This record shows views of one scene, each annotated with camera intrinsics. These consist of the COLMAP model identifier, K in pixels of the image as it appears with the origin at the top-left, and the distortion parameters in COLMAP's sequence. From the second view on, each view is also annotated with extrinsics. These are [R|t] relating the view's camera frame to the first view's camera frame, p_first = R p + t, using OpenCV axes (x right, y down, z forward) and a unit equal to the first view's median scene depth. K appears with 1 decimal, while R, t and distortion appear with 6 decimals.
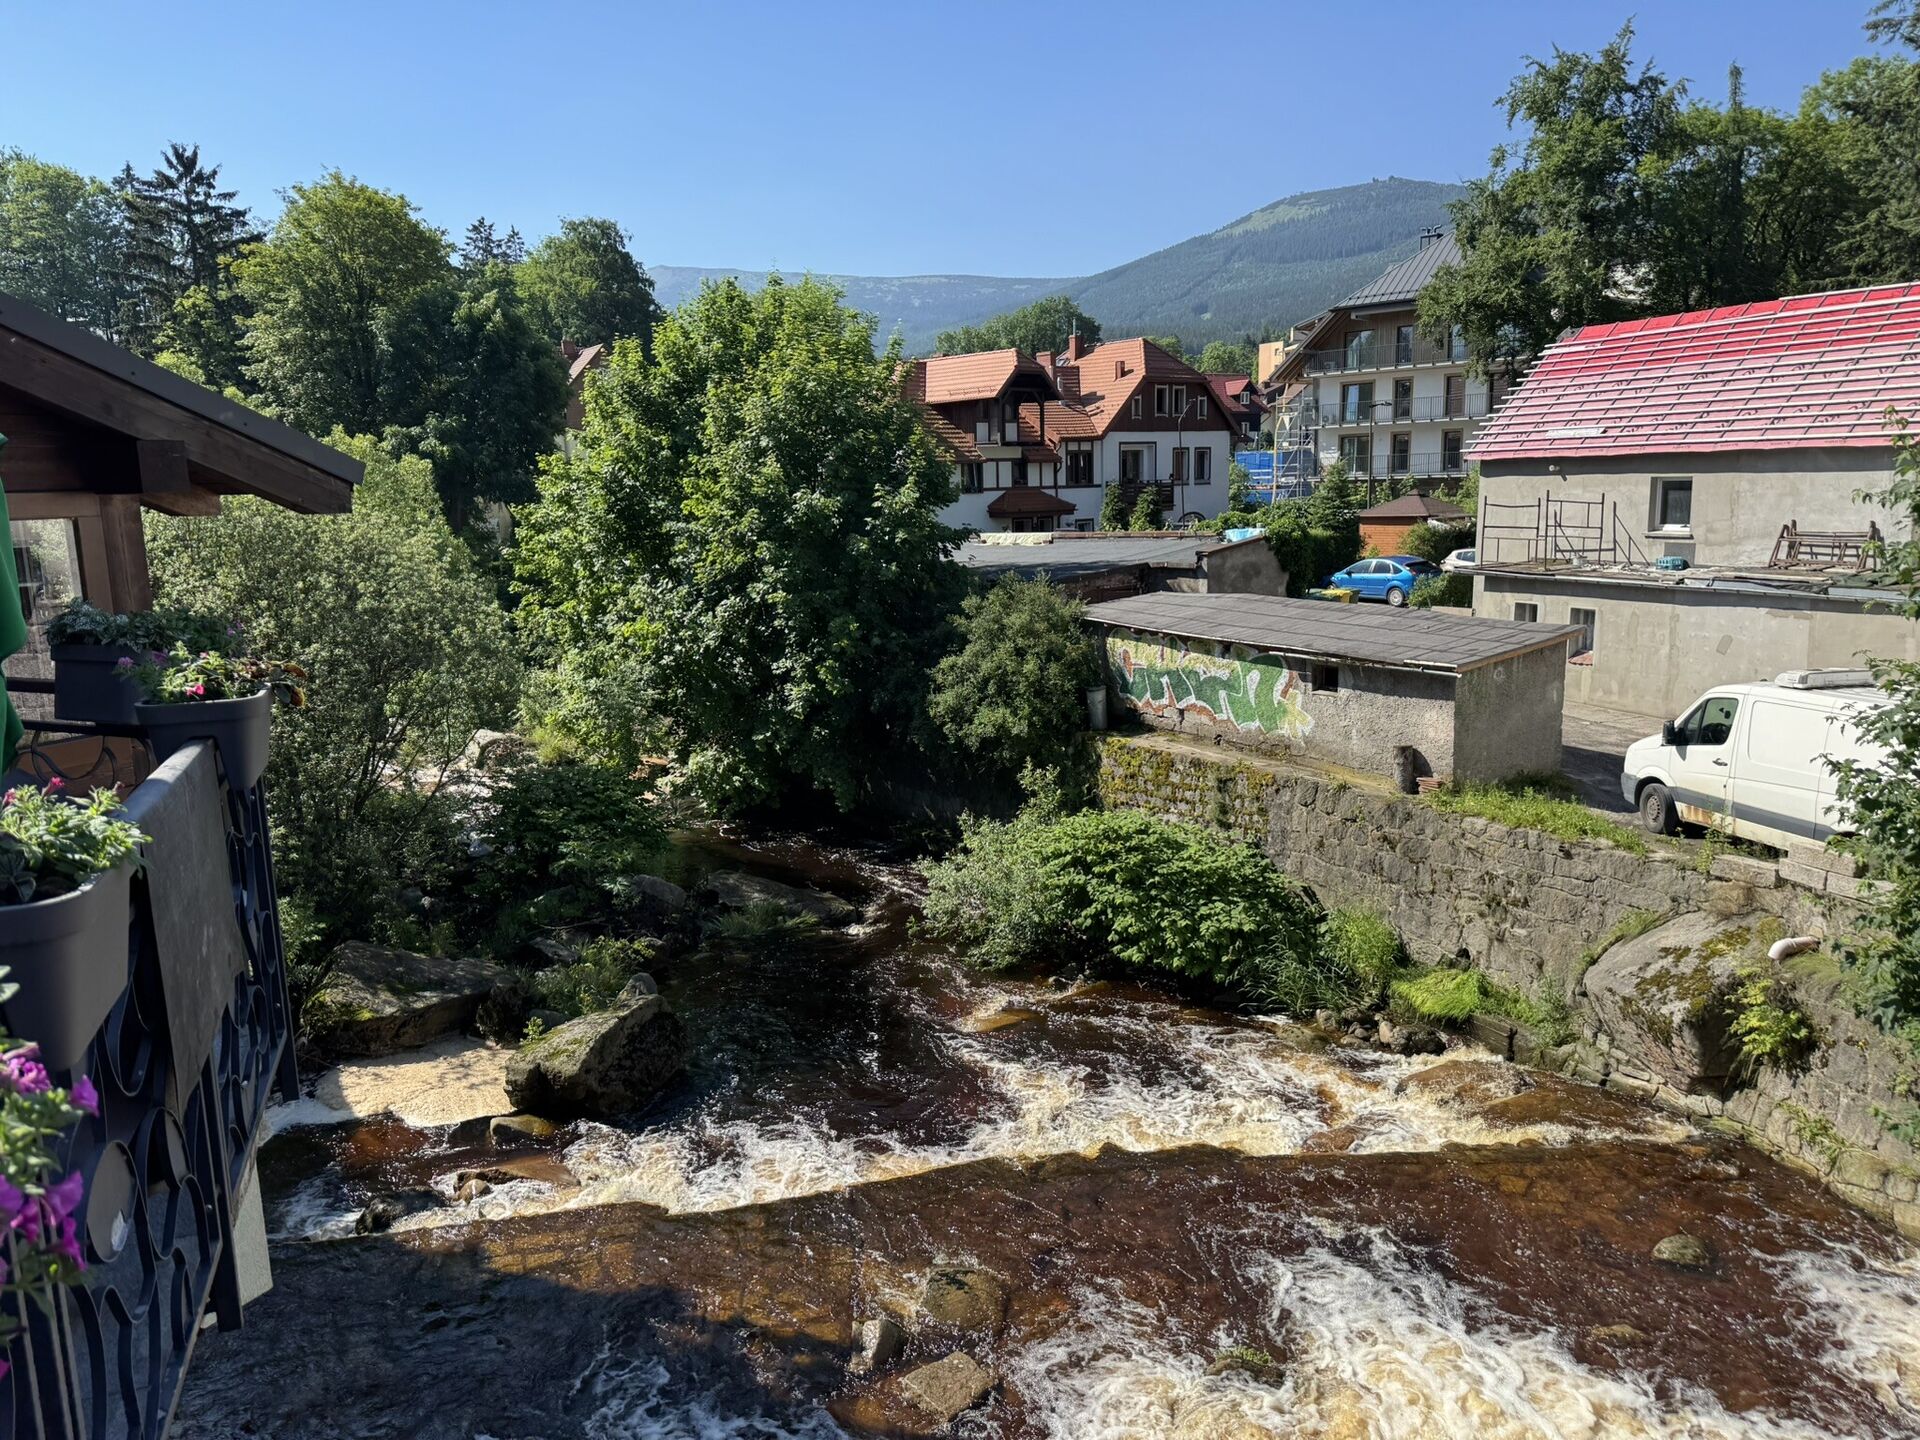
lens RADIAL K [[1351.8, 0, 960.3], [0, 1351.8, 723.1], [0, 0, 1]] dist [0.004266, 0.000263]
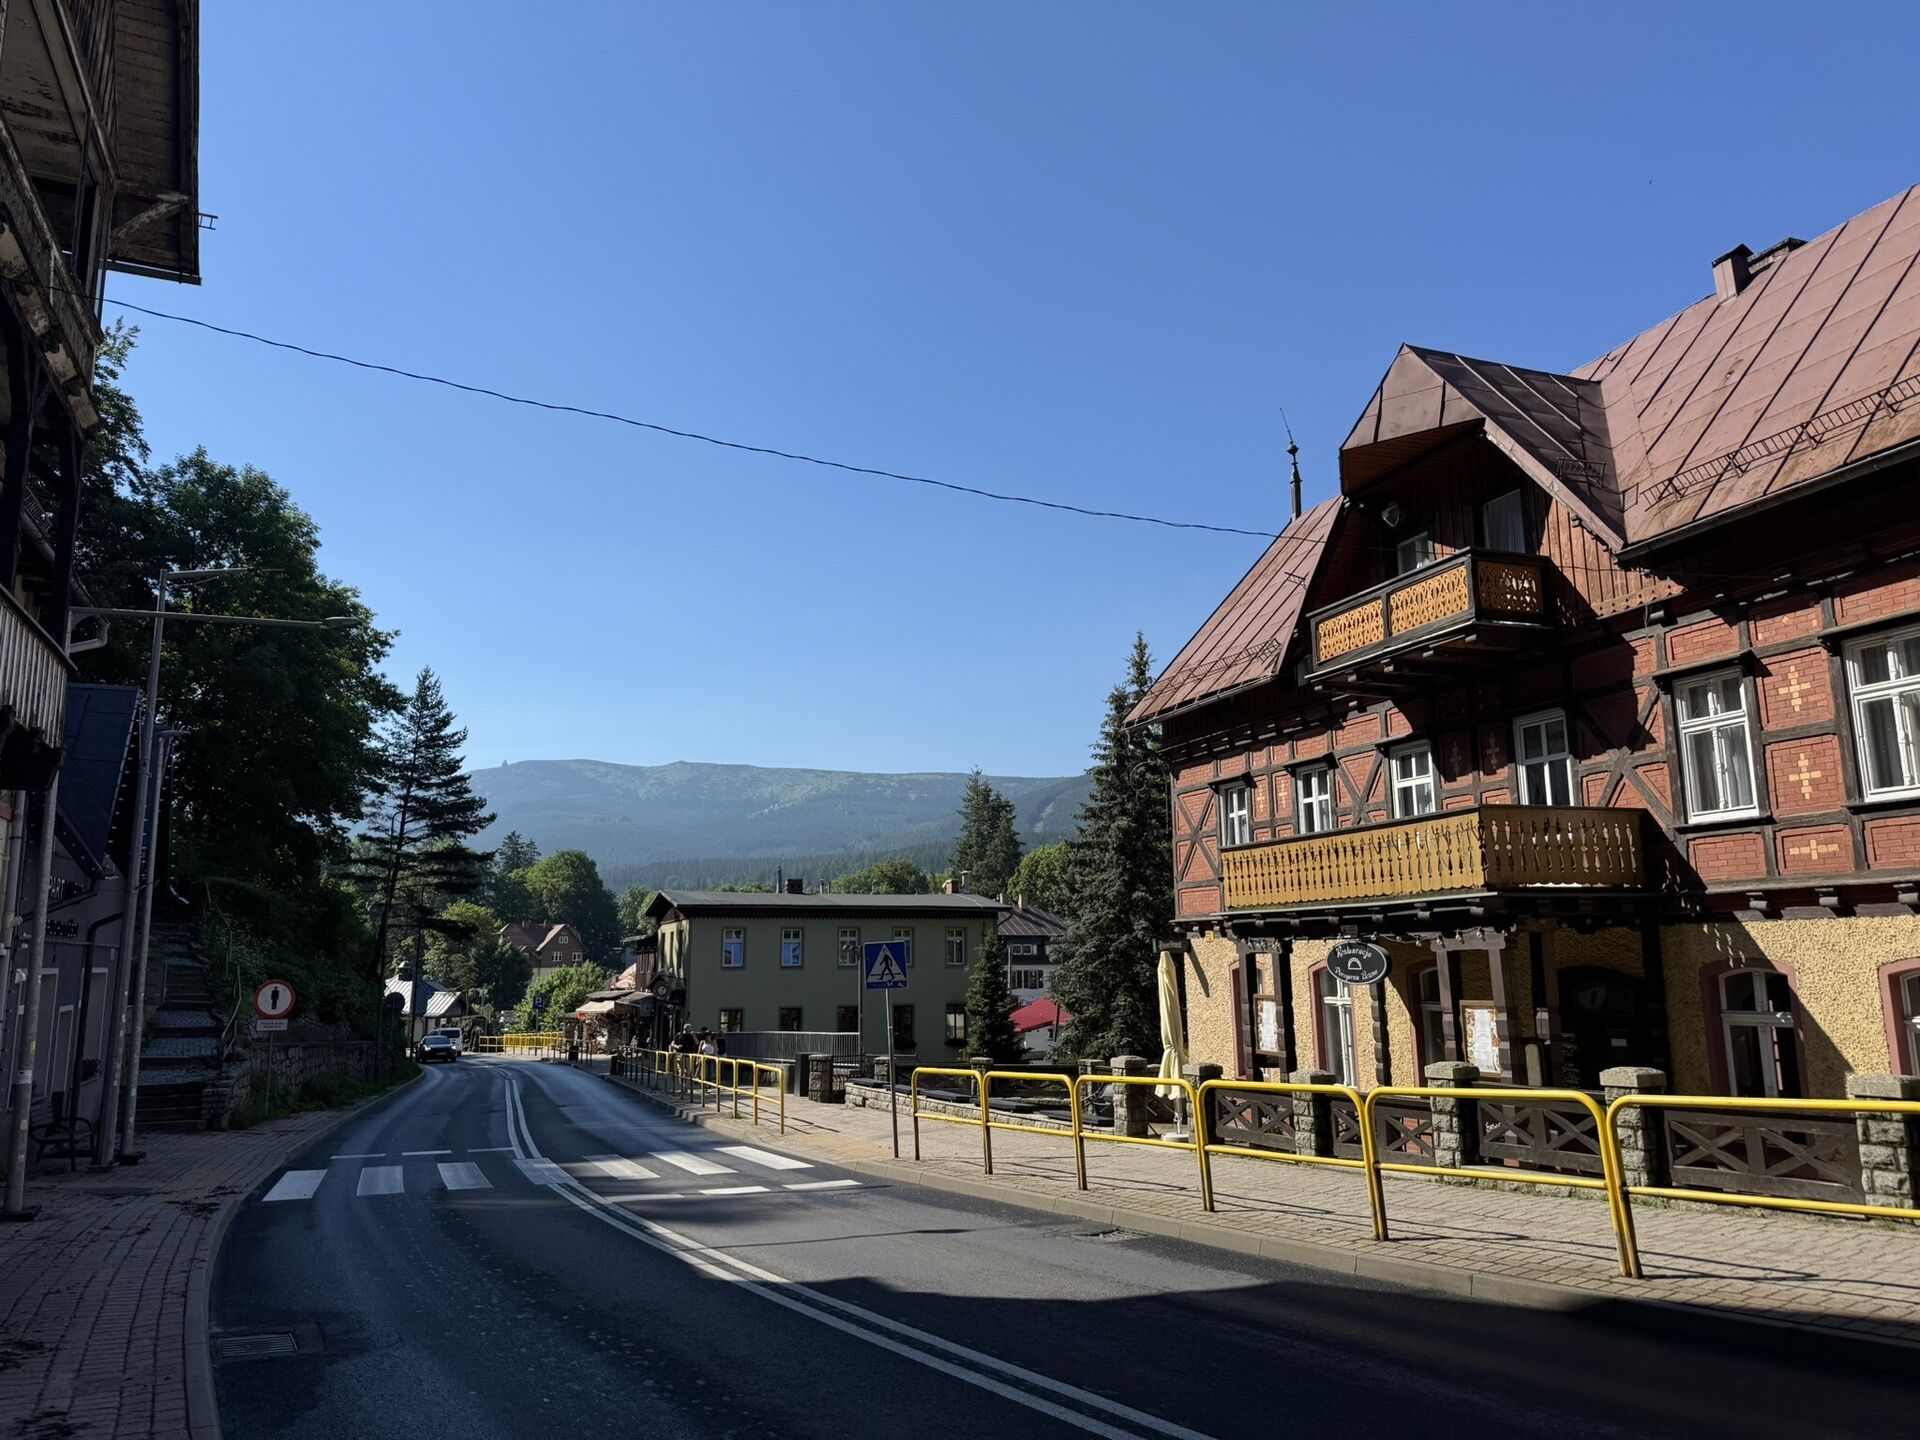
lens RADIAL K [[1351.8, 0, 957.7], [0, 1351.8, 722.6], [0, 0, 1]] dist [0.004266, 0.000263]
pose [[0.999786, 0.017668, -0.010756, 0.296632], [-0.020285, 0.939203, -0.342761, 0.103680], [0.004046, 0.342906, 0.939361, -0.873957]]
